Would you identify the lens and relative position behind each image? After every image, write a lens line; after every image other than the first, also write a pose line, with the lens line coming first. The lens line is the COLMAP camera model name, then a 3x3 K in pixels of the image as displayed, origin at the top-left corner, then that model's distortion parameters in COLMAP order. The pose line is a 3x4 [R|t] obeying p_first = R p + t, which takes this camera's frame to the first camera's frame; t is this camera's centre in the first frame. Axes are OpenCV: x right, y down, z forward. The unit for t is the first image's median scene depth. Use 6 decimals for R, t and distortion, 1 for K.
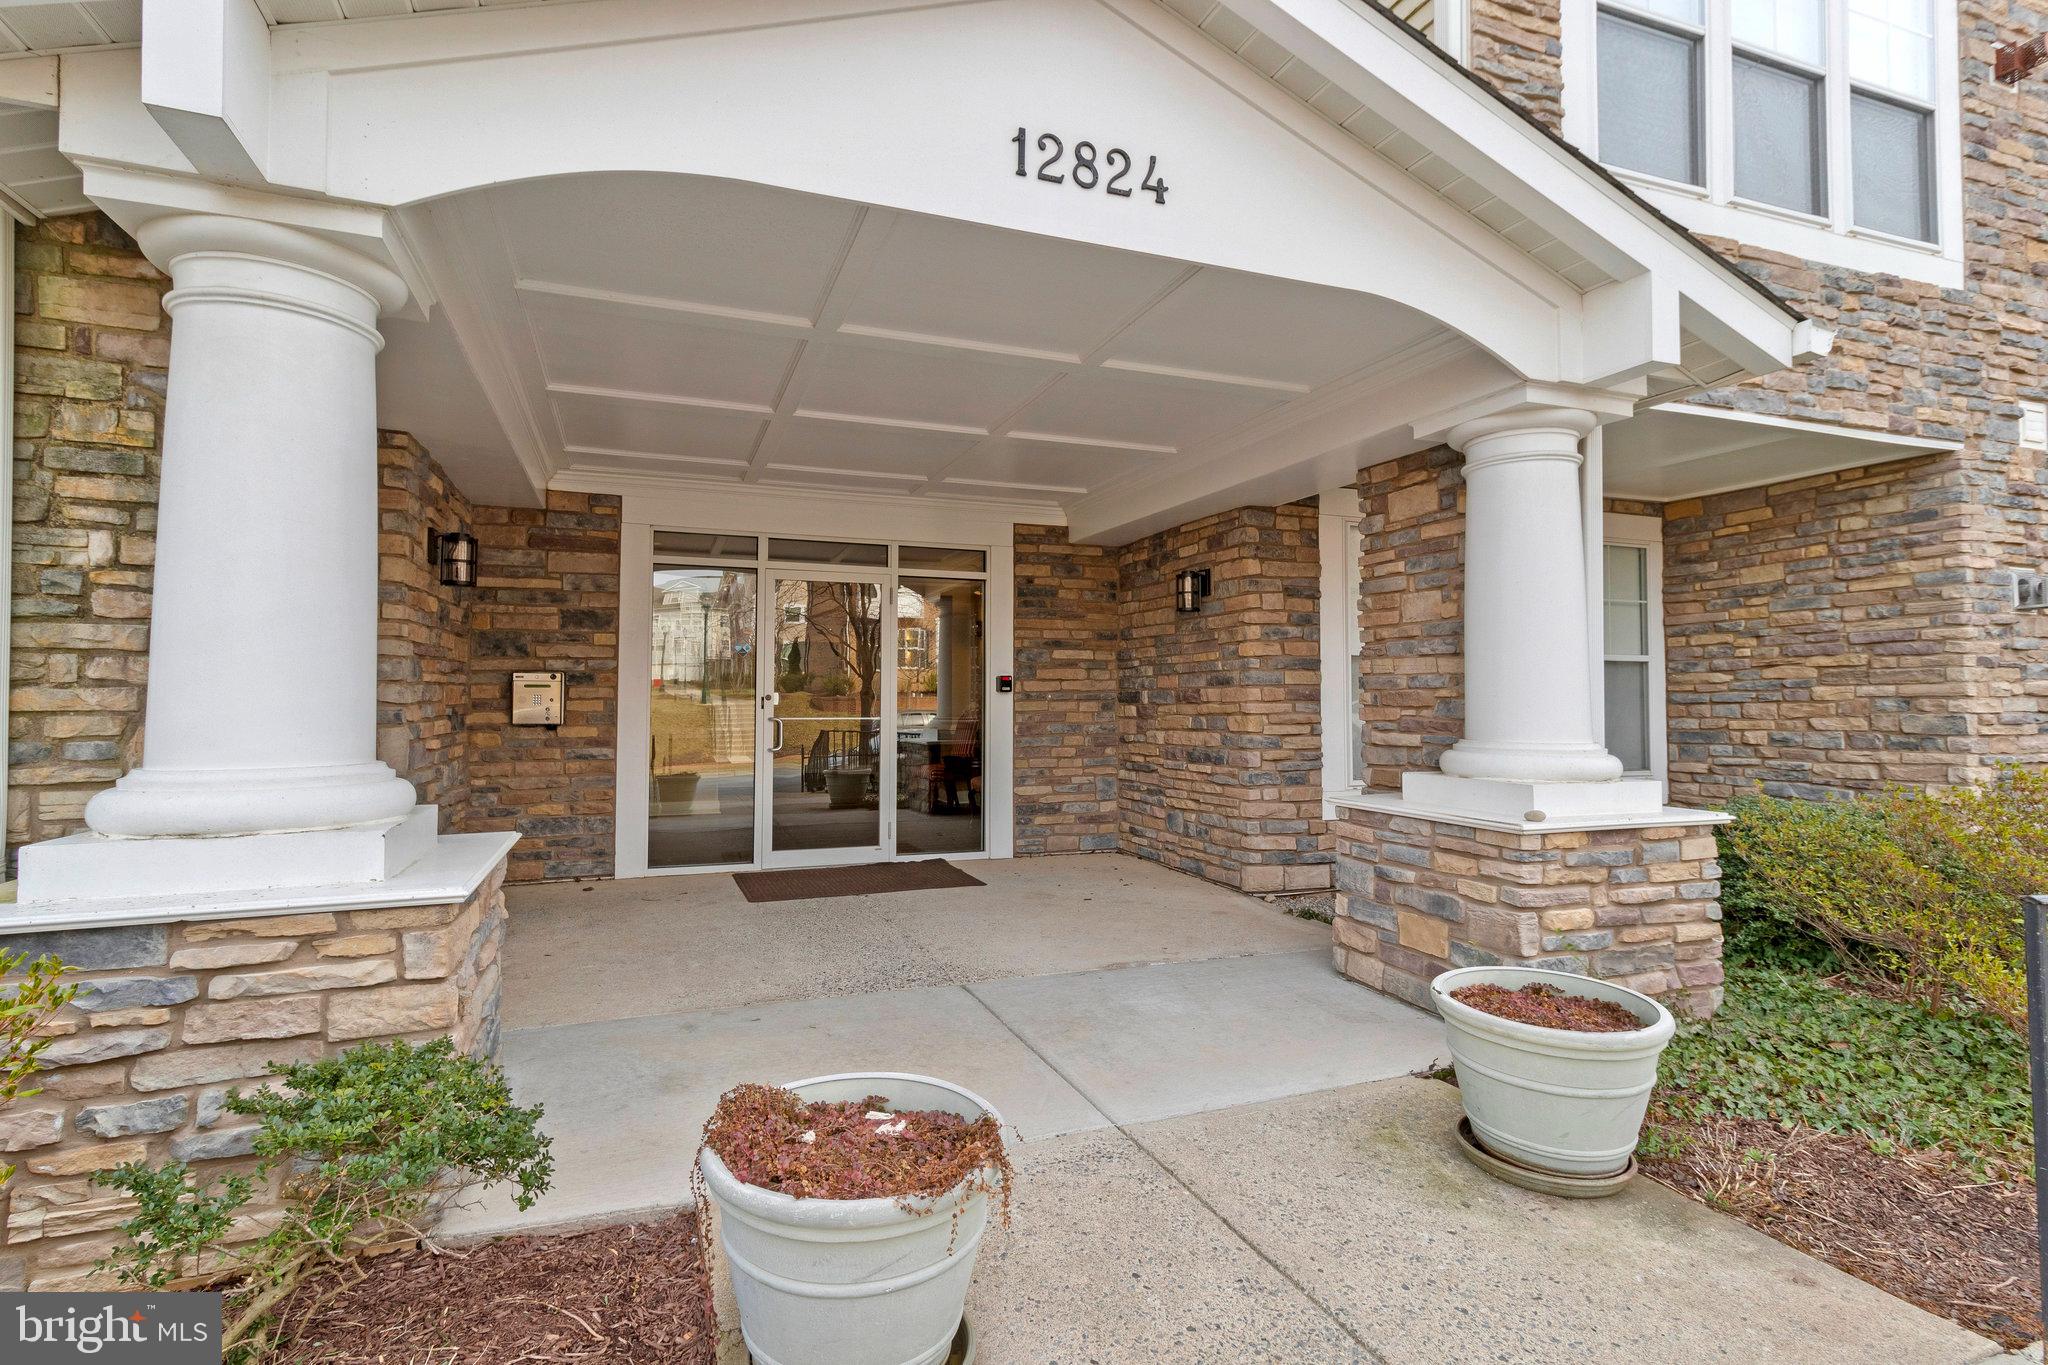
lens RADIAL K [[974.6, 0, 1003.4], [0, 974.6, 662.8], [0, 0, 1]] dist [0.013120, 0.000355]
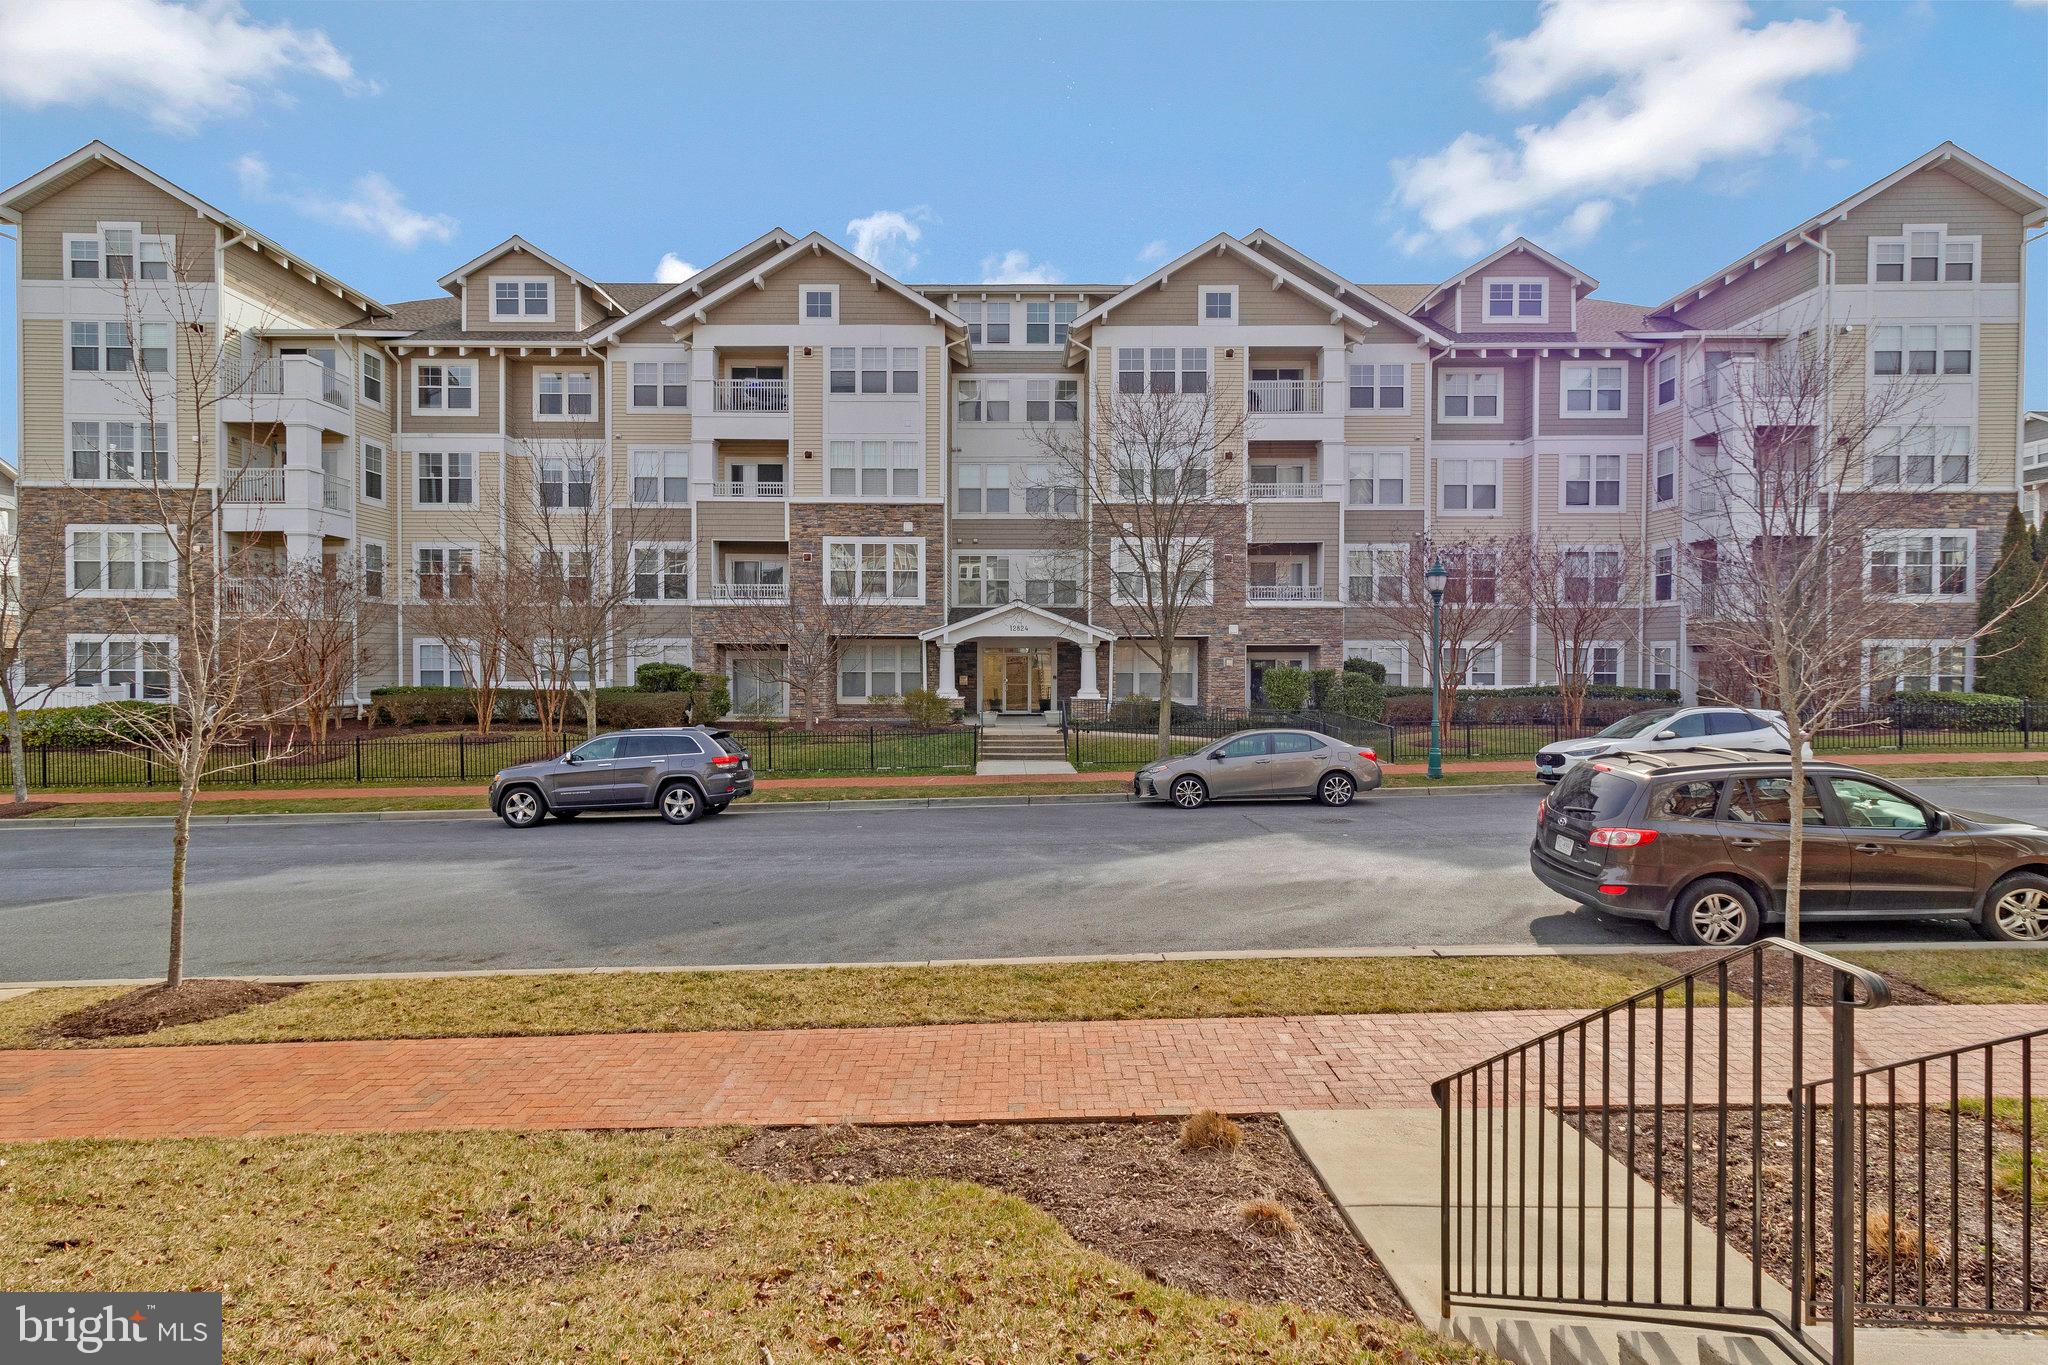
lens RADIAL K [[958.8, 0, 1034.0], [0, 958.8, 675.8], [0, 0, 1]] dist [0.002502, -0.000220]
pose [[0.942958, 0.003876, -0.332890, 1.746456], [0.013237, 0.998705, 0.049124, -0.259098], [0.332649, -0.050728, 0.941685, -4.074885]]
